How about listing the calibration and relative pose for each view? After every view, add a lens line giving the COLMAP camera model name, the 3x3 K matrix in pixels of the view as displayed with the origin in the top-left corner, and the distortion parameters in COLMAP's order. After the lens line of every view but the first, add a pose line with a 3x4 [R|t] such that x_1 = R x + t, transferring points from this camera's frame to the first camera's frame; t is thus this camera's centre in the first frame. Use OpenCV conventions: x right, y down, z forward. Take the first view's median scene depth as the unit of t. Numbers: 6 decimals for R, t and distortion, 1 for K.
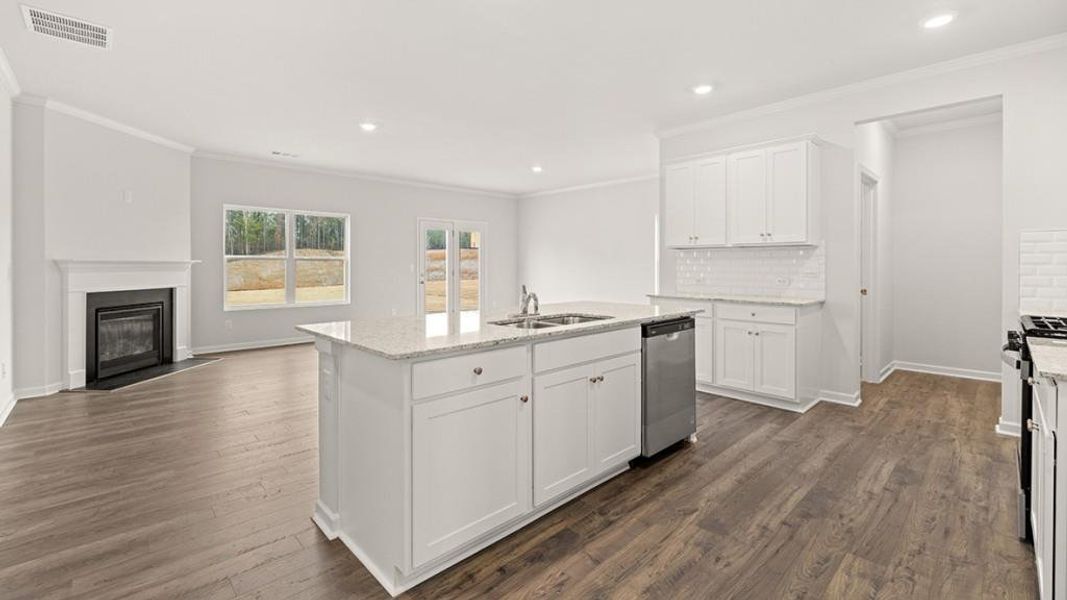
lens RADIAL K [[452.8, 0, 519.1], [0, 452.8, 268.9], [0, 0, 1]] dist [-0.000890, -0.000378]
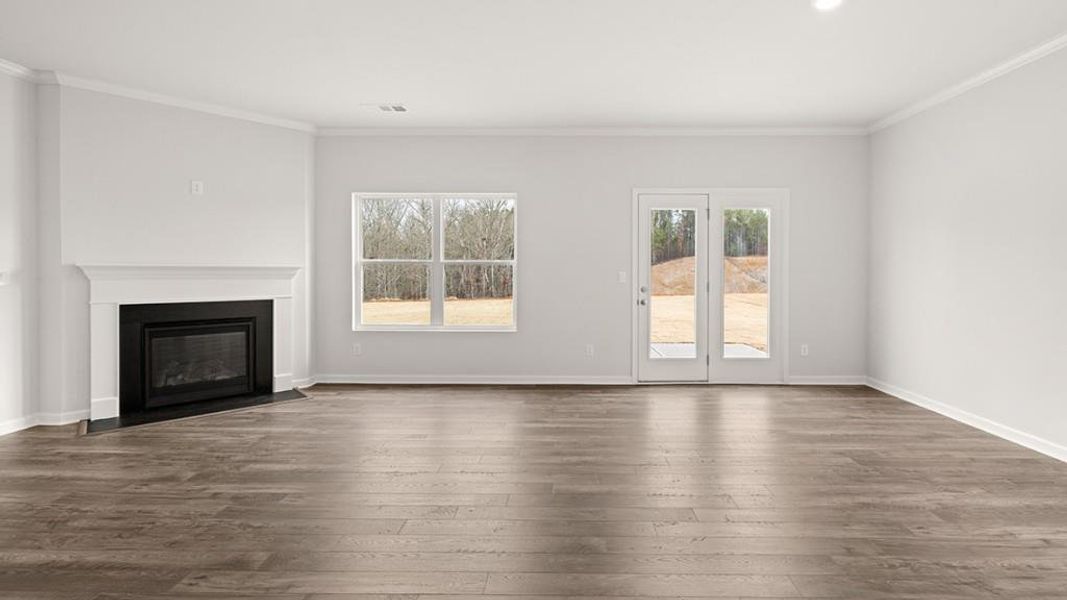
lens RADIAL K [[467.0, 0, 565.0], [0, 467.0, 275.3], [0, 0, 1]] dist [-0.002276, -0.001062]
pose [[0.730491, 0.006371, -0.682892, 0.214352], [-0.007105, 0.999973, 0.001729, -0.008571], [0.682885, 0.003589, 0.730517, 0.896082]]
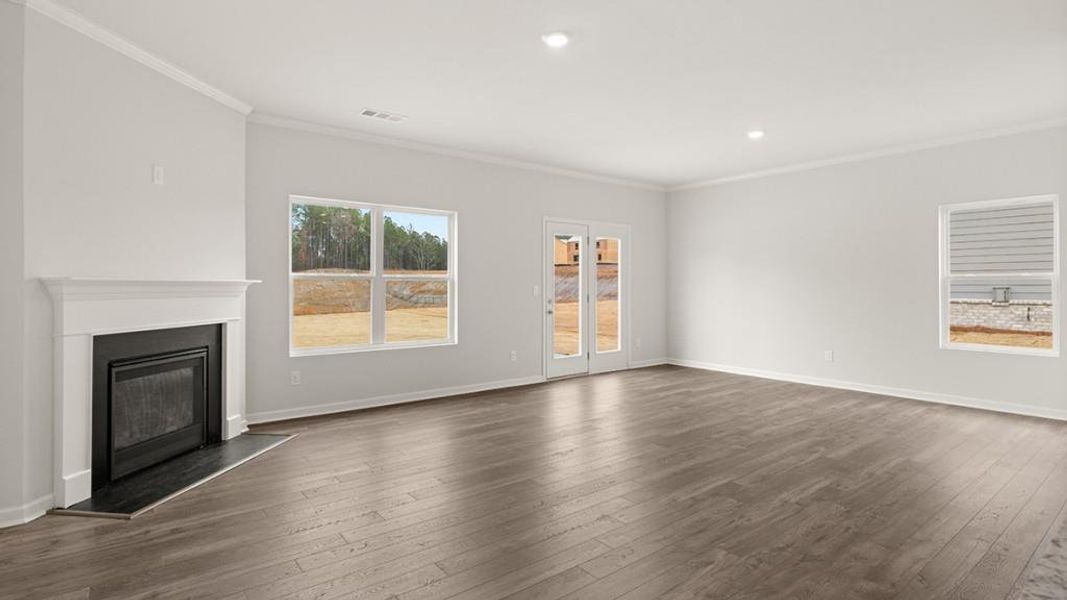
lens RADIAL K [[523.2, 0, 516.7], [0, 523.2, 288.1], [0, 0, 1]] dist [-0.000154, 0.000577]
pose [[0.995448, -0.001144, -0.095298, -0.338873], [0.000666, 0.999987, -0.005043, -0.004376], [0.095303, 0.004956, 0.995436, 0.369384]]
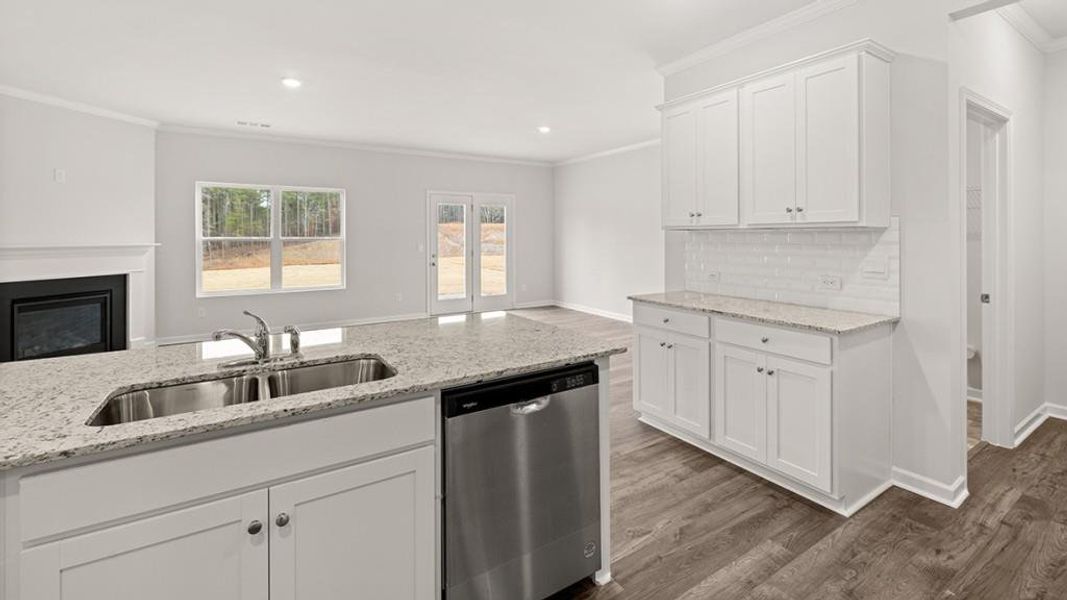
lens RADIAL K [[455.6, 0, 542.9], [0, 455.6, 237.8], [0, 0, 1]] dist [-0.002064, -0.000290]
pose [[0.985481, -0.003110, -0.169756, 0.269054], [0.002297, 0.999985, -0.004984, -0.030144], [0.169769, 0.004522, 0.985474, 0.279414]]
